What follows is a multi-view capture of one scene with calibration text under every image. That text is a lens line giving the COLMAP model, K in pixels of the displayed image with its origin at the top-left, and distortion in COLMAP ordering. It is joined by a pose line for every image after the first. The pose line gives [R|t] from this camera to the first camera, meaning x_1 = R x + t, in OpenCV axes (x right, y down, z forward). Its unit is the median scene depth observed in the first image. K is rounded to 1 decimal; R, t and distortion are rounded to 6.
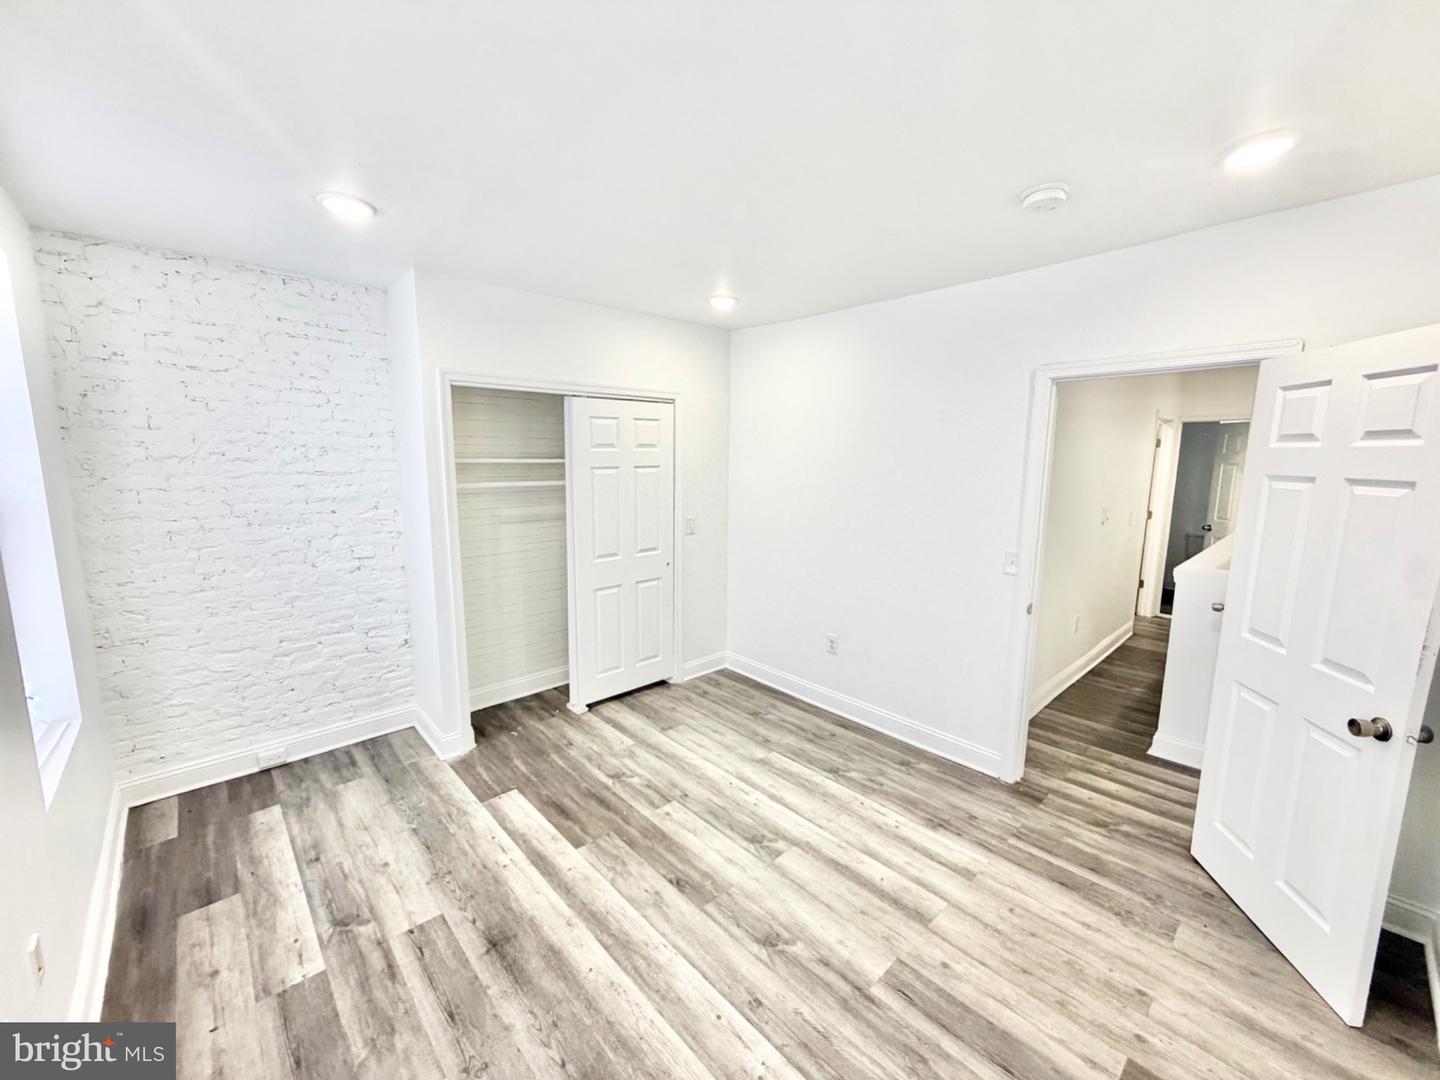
lens RADIAL K [[574.2, 0, 722.1], [0, 574.2, 539.4], [0, 0, 1]] dist [0.000866, 0.000175]
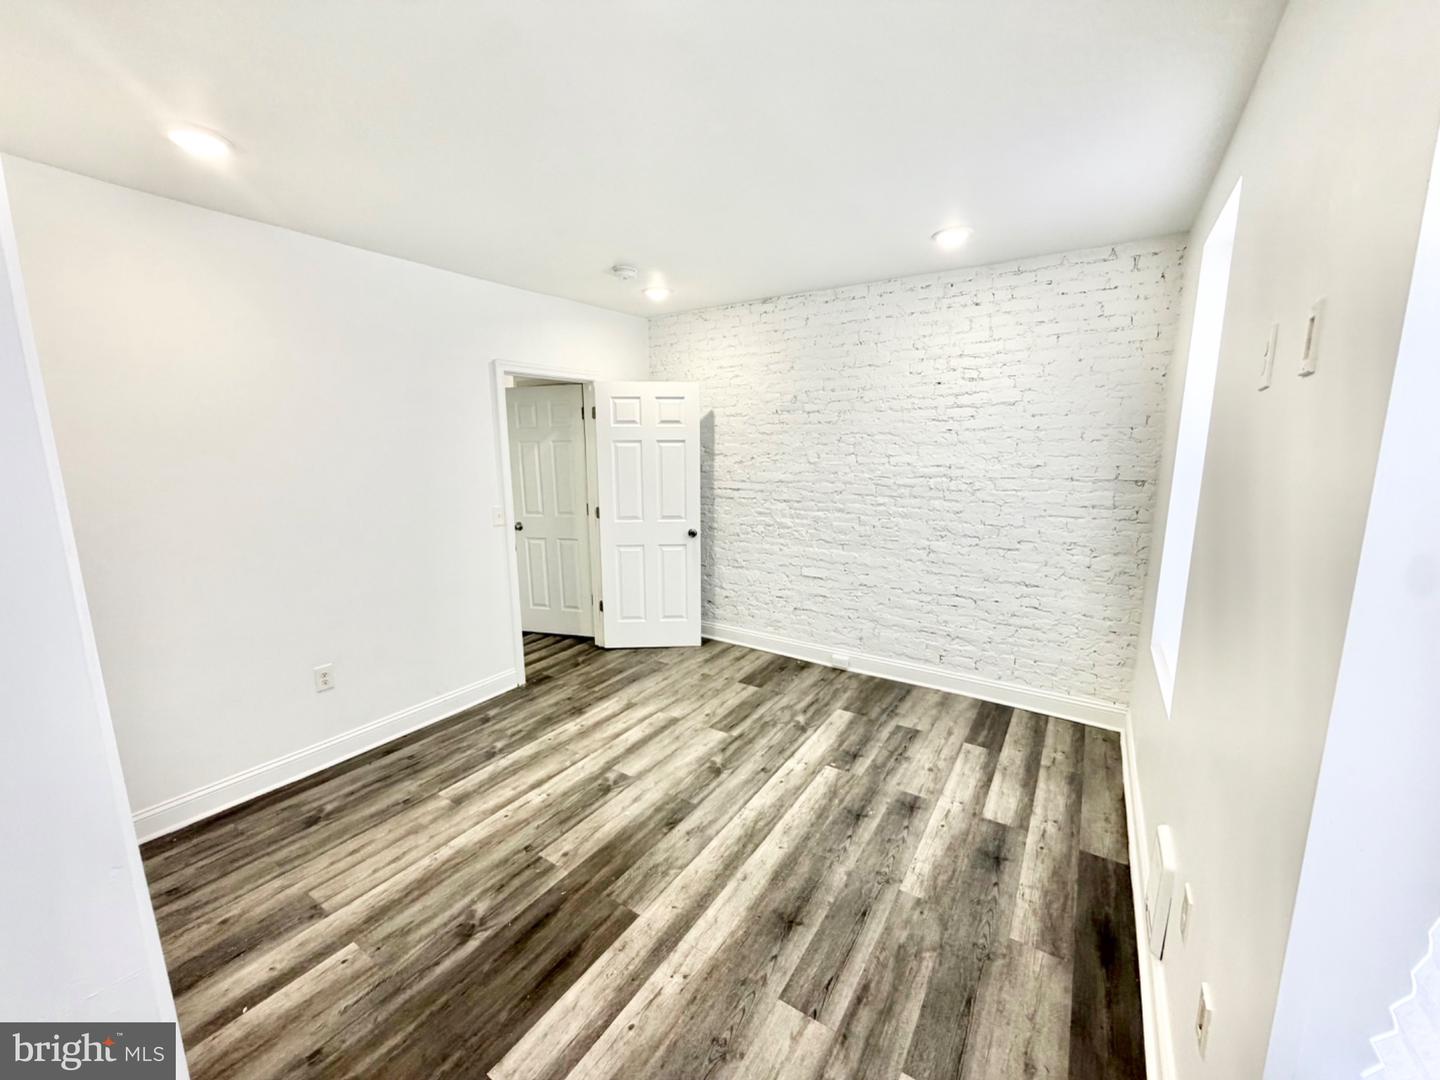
lens RADIAL K [[574.2, 0, 709.6], [0, 574.2, 542.2], [0, 0, 1]] dist [0.000866, 0.000175]
pose [[-0.231785, -0.172714, 0.957312, -1.033361], [0.144630, 0.967055, 0.209490, -0.127939], [-0.961955, 0.187012, -0.199169, 1.048509]]
